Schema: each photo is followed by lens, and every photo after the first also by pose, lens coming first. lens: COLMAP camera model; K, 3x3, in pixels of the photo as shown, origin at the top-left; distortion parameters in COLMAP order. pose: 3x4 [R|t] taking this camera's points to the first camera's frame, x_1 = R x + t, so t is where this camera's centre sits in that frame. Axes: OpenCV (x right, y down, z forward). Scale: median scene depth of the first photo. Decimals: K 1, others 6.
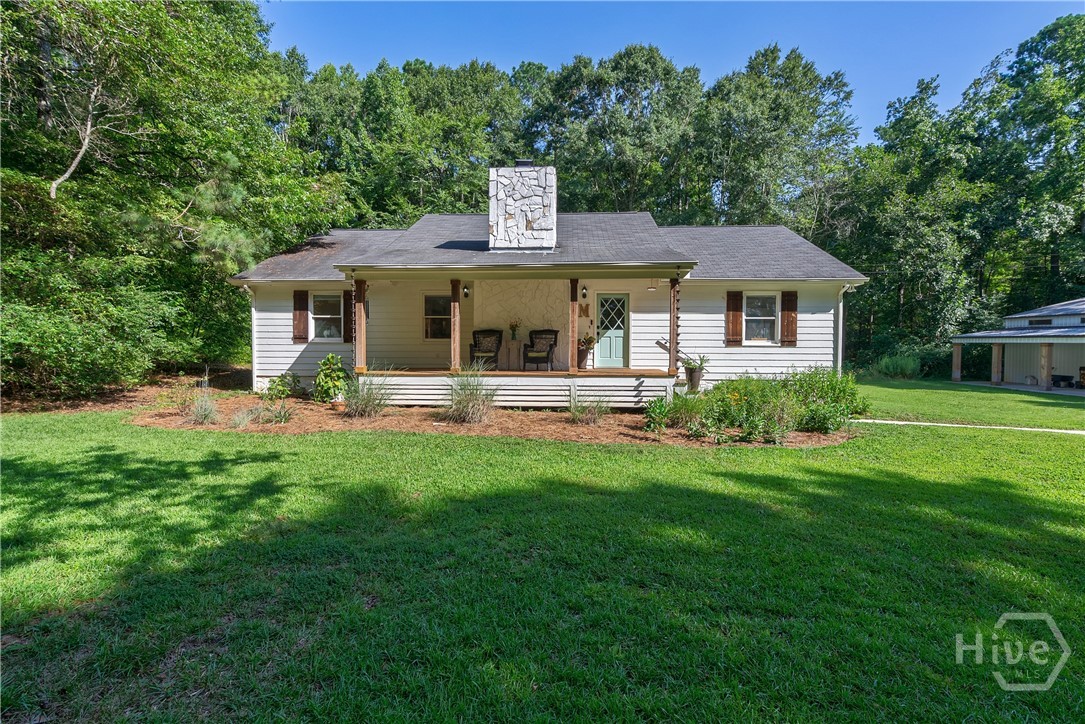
lens RADIAL K [[493.1, 0, 551.7], [0, 493.1, 358.3], [0, 0, 1]] dist [-0.001698, 0.005361]
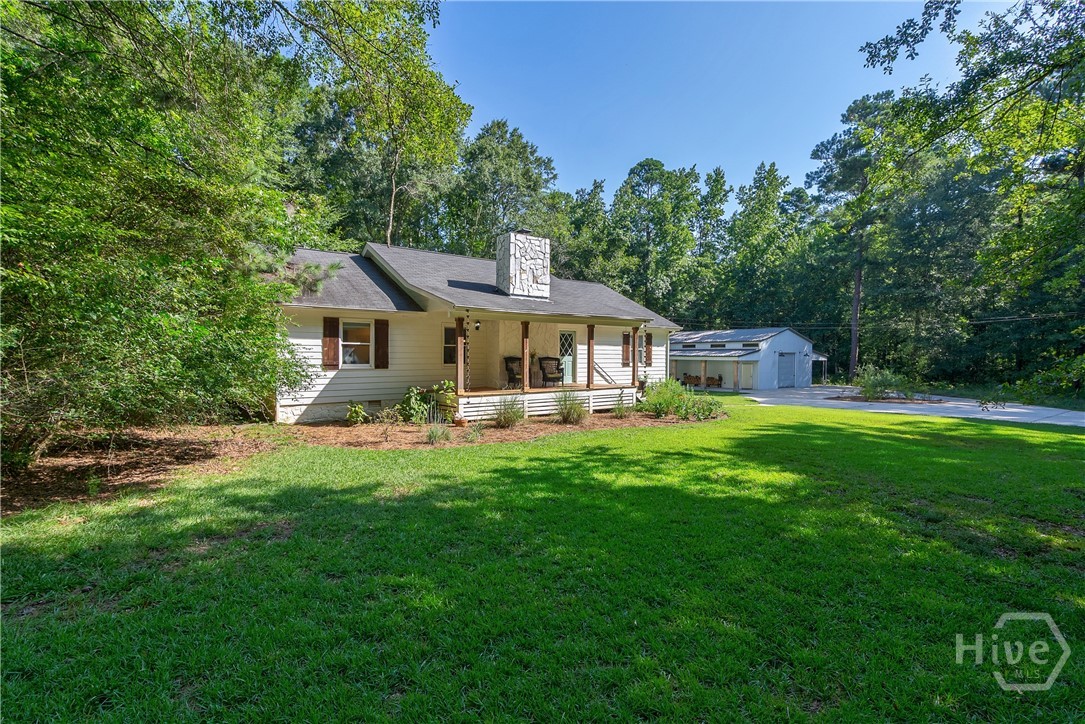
lens RADIAL K [[493.1, 0, 551.7], [0, 493.1, 358.3], [0, 0, 1]] dist [-0.001698, 0.005361]
pose [[0.763442, -0.004225, 0.645862, -0.820125], [0.020265, 0.999643, -0.017415, -0.028456], [-0.645558, 0.026384, 0.763255, -0.048571]]
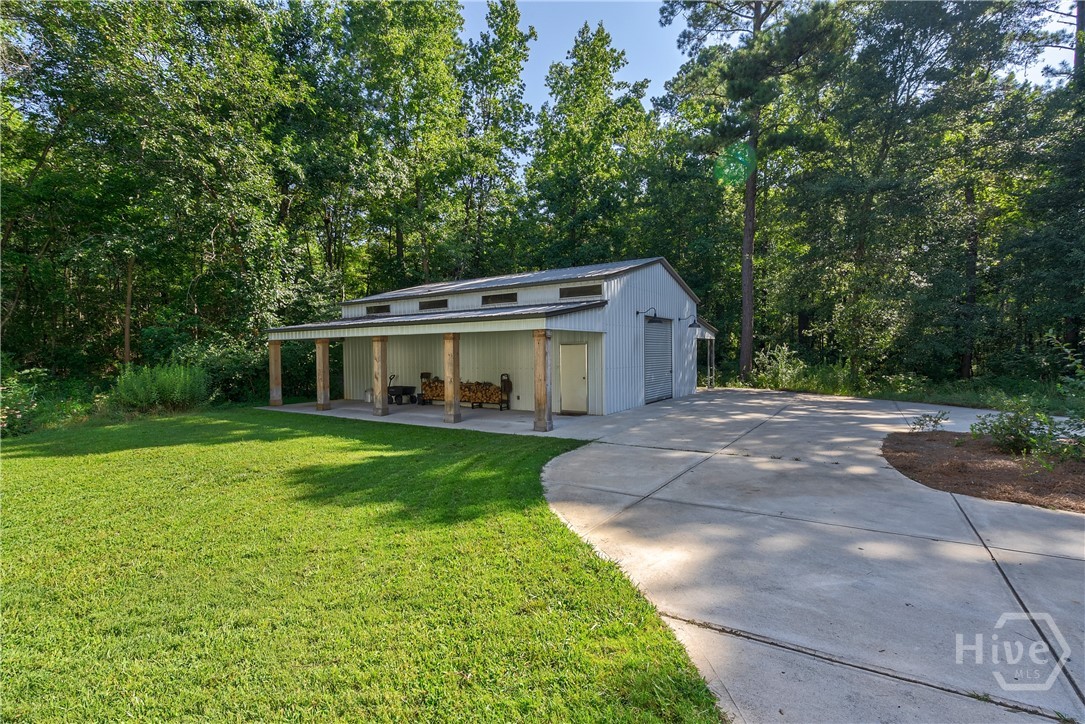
lens RADIAL K [[493.1, 0, 551.7], [0, 493.1, 358.3], [0, 0, 1]] dist [-0.001698, 0.005361]
pose [[0.496735, -0.020326, 0.867664, 1.160443], [0.044772, 0.998995, -0.002229, 0.013005], [-0.866747, 0.039954, 0.497146, 1.032464]]
